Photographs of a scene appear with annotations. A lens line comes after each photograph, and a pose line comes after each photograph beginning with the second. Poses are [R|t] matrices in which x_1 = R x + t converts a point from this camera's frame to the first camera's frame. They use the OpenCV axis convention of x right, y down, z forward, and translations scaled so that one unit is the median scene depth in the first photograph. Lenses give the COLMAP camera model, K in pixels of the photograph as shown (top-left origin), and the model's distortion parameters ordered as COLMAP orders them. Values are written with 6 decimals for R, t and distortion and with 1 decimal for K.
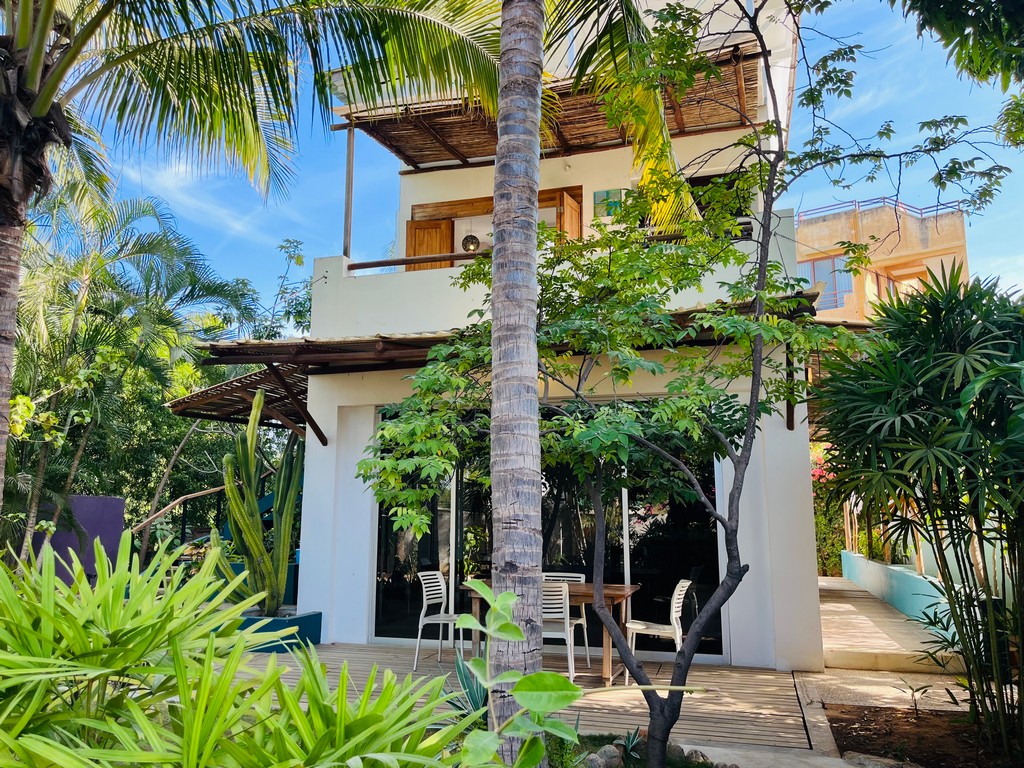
lens RADIAL K [[780.9, 0, 512.3], [0, 780.9, 385.1], [0, 0, 1]] dist [0.014610, 0.002128]
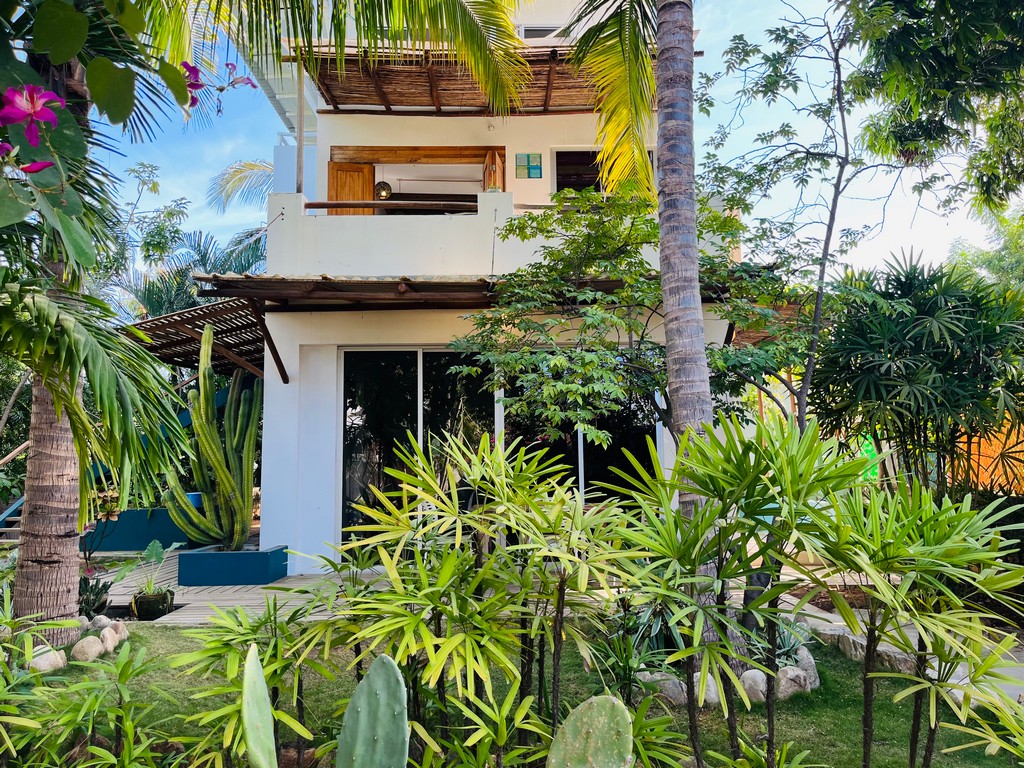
lens RADIAL K [[780.9, 0, 510.9], [0, 780.9, 383.1], [0, 0, 1]] dist [0.014610, 0.002128]
pose [[0.946318, 0.015171, 0.322880, -0.278977], [-0.033525, 0.998117, 0.051358, 0.015083], [-0.321493, -0.059426, 0.945045, -0.039403]]
